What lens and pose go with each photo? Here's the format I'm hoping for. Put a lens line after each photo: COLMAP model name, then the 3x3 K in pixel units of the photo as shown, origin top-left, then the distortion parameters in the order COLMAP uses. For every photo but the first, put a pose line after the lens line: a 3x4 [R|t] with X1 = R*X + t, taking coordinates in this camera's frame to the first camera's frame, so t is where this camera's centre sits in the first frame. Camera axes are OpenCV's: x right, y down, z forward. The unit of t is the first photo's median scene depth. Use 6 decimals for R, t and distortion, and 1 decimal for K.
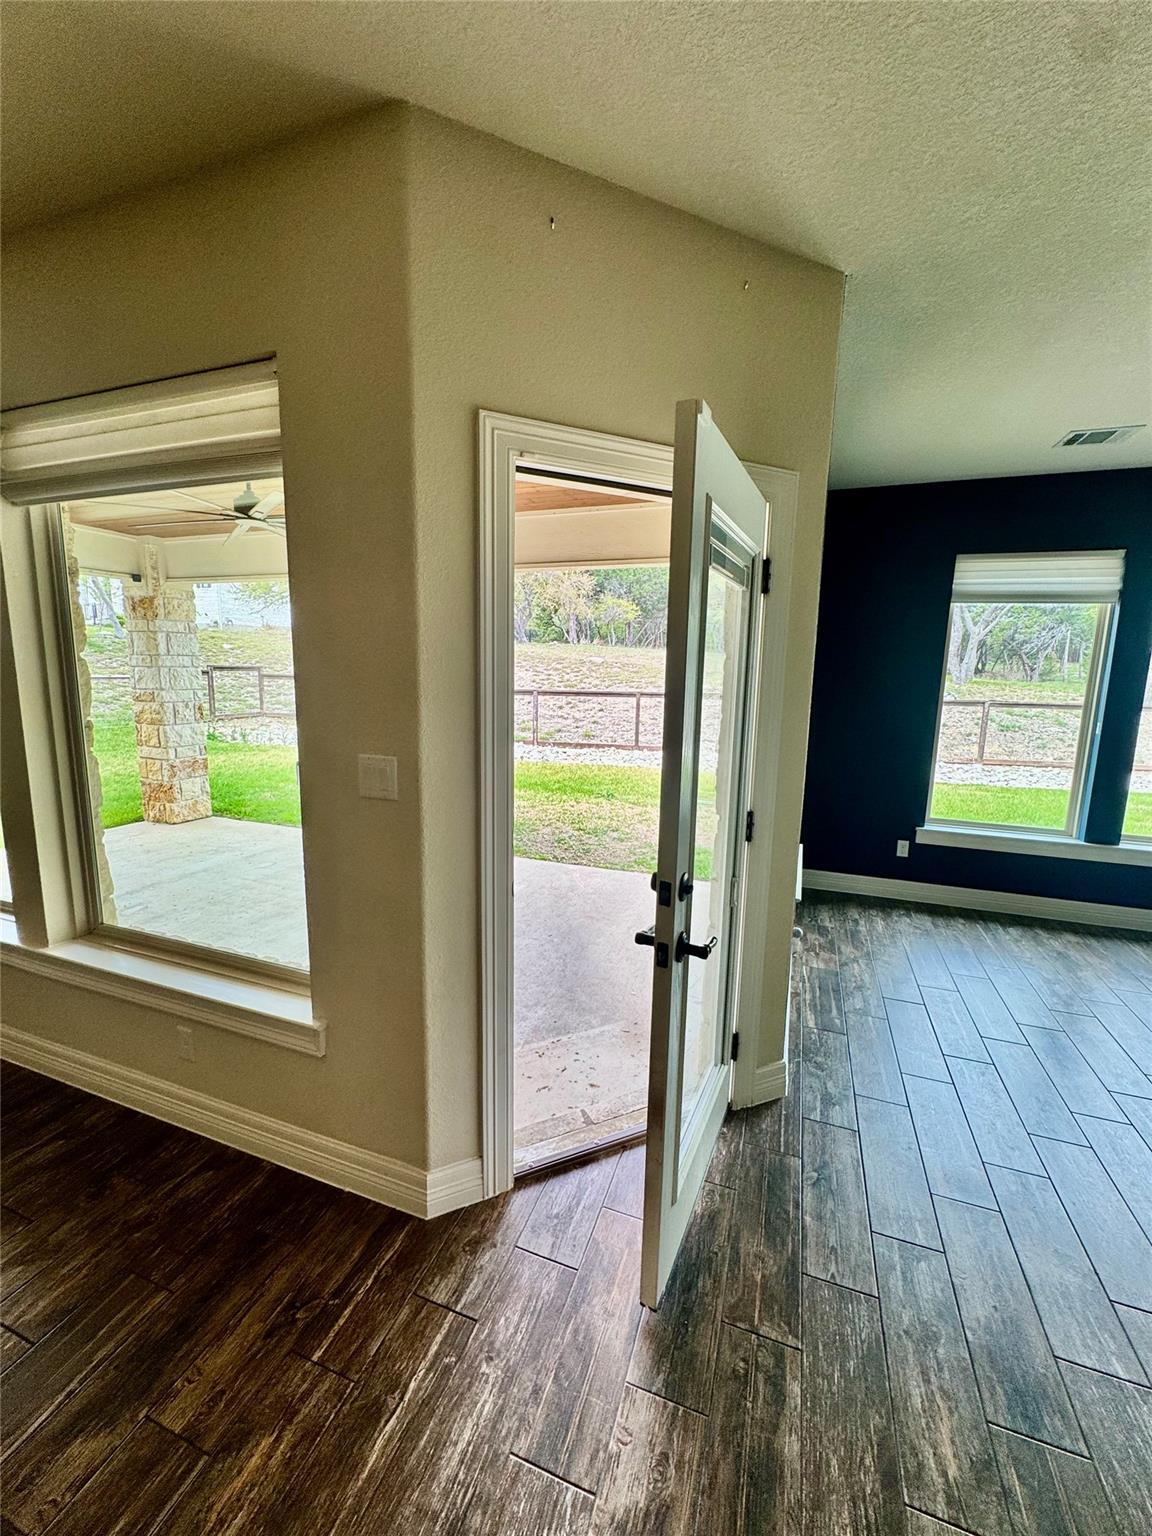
lens RADIAL K [[615.8, 0, 578.6], [0, 615.8, 765.5], [0, 0, 1]] dist [-0.003189, 0.000951]
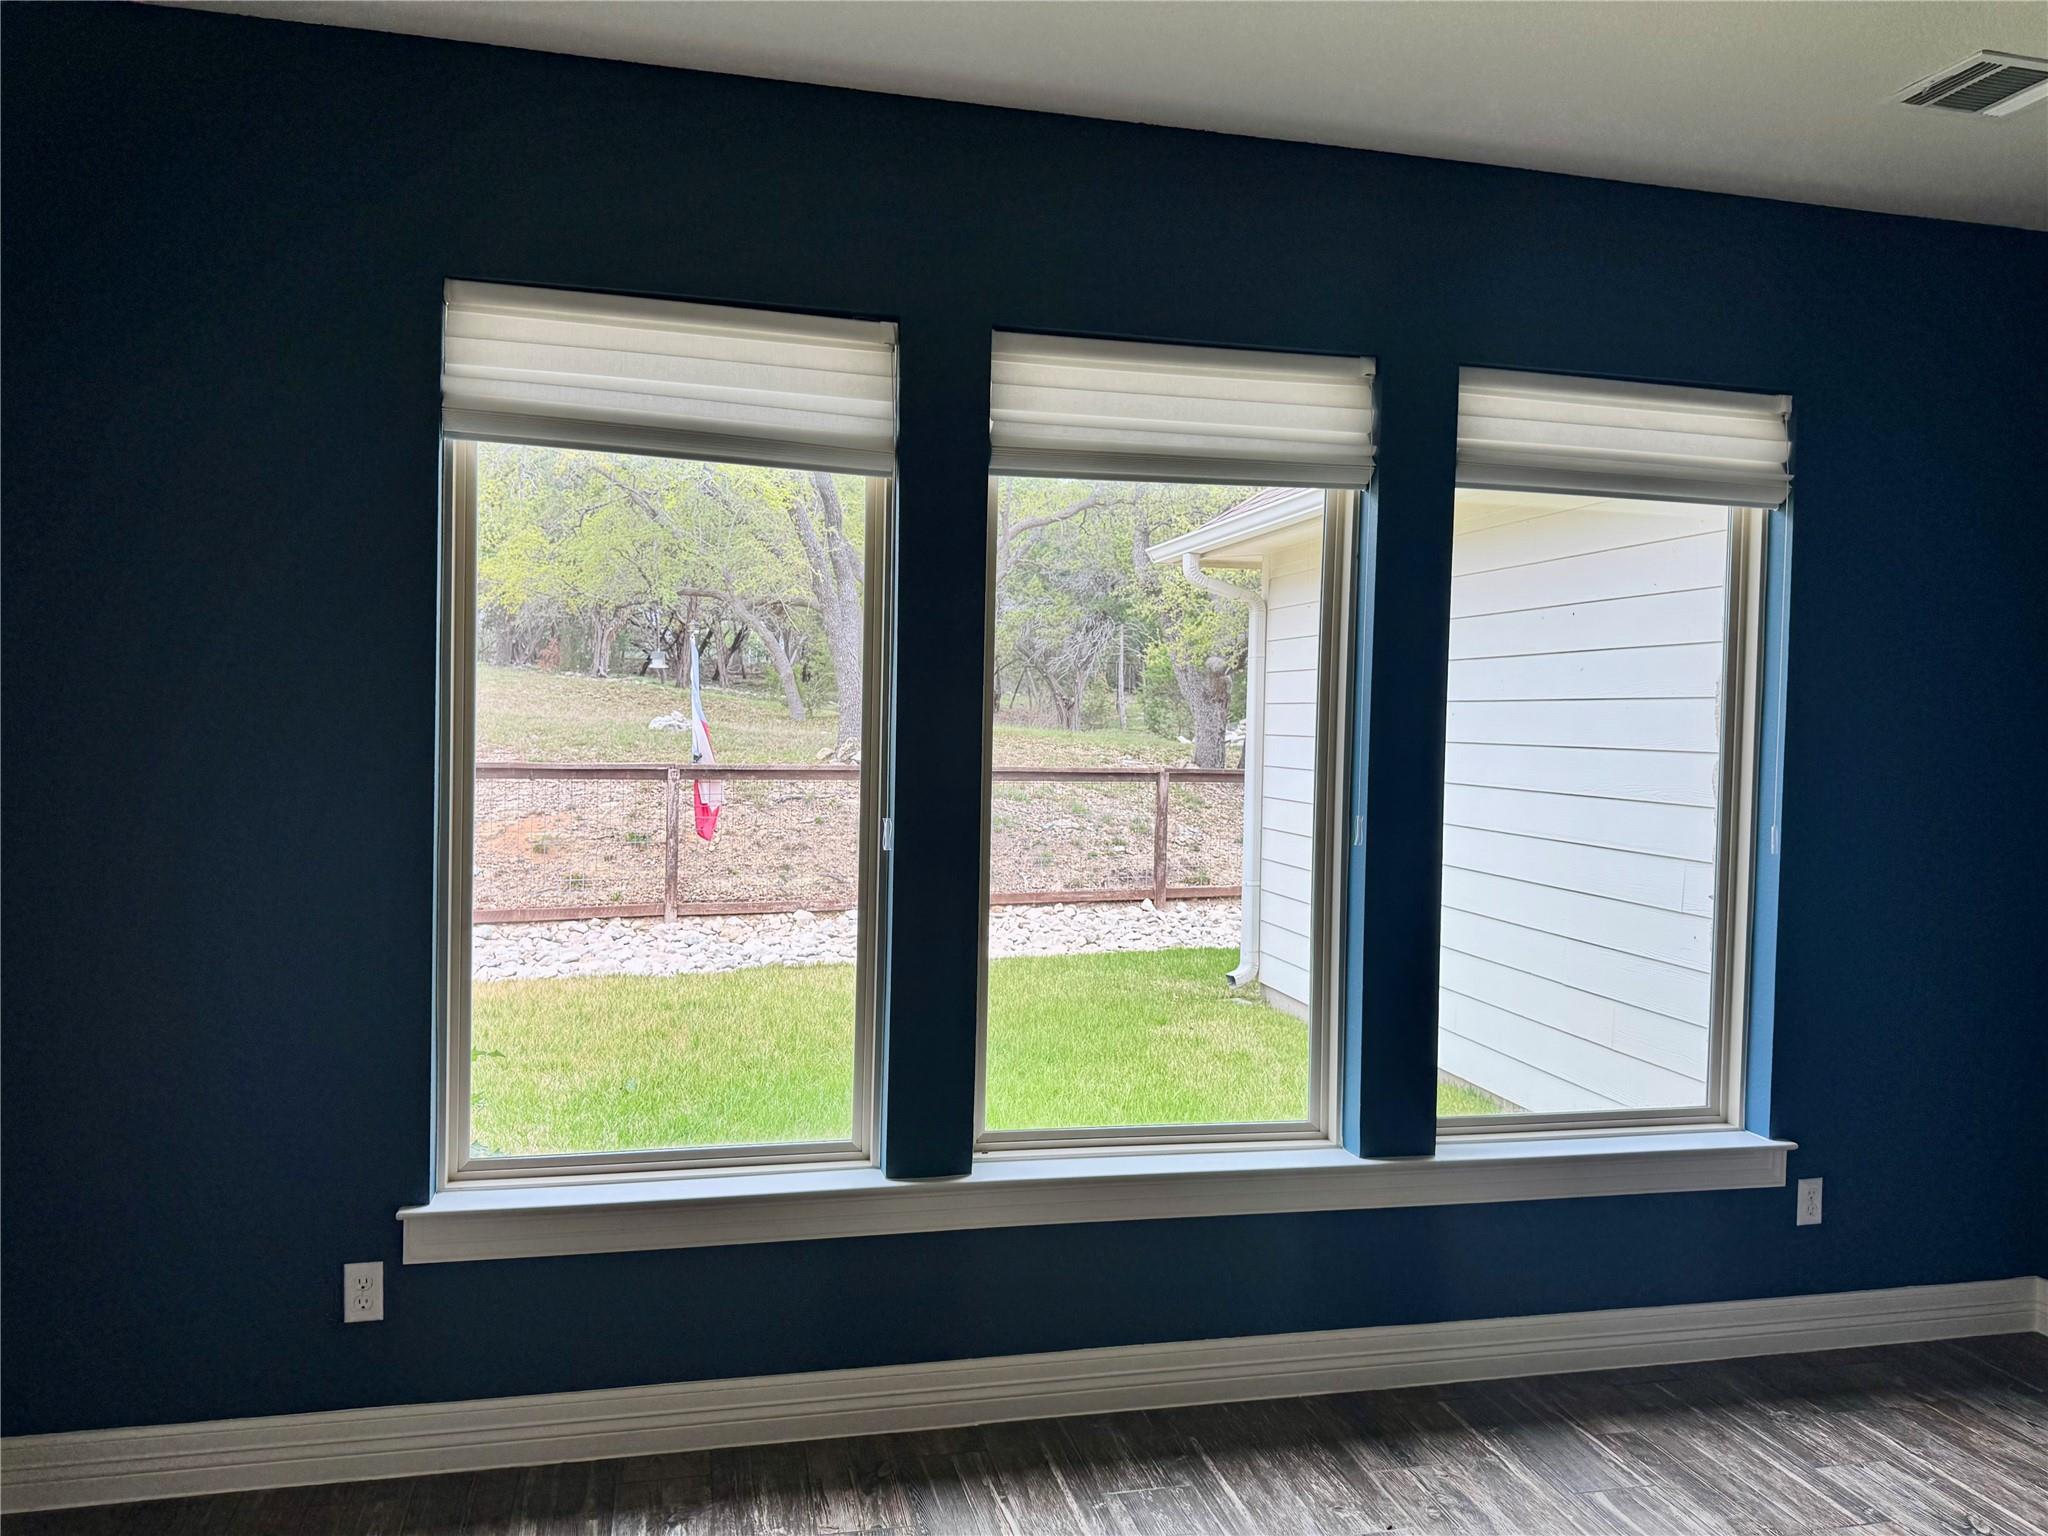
lens RADIAL K [[1420.3, 0, 1020.2], [0, 1420.3, 759.7], [0, 0, 1]] dist [0.010114, -0.006482]
pose [[0.838316, -0.015484, 0.544965, 0.462432], [0.079334, 0.992421, -0.093841, -0.022569], [-0.539382, 0.121903, 0.833191, 0.292054]]
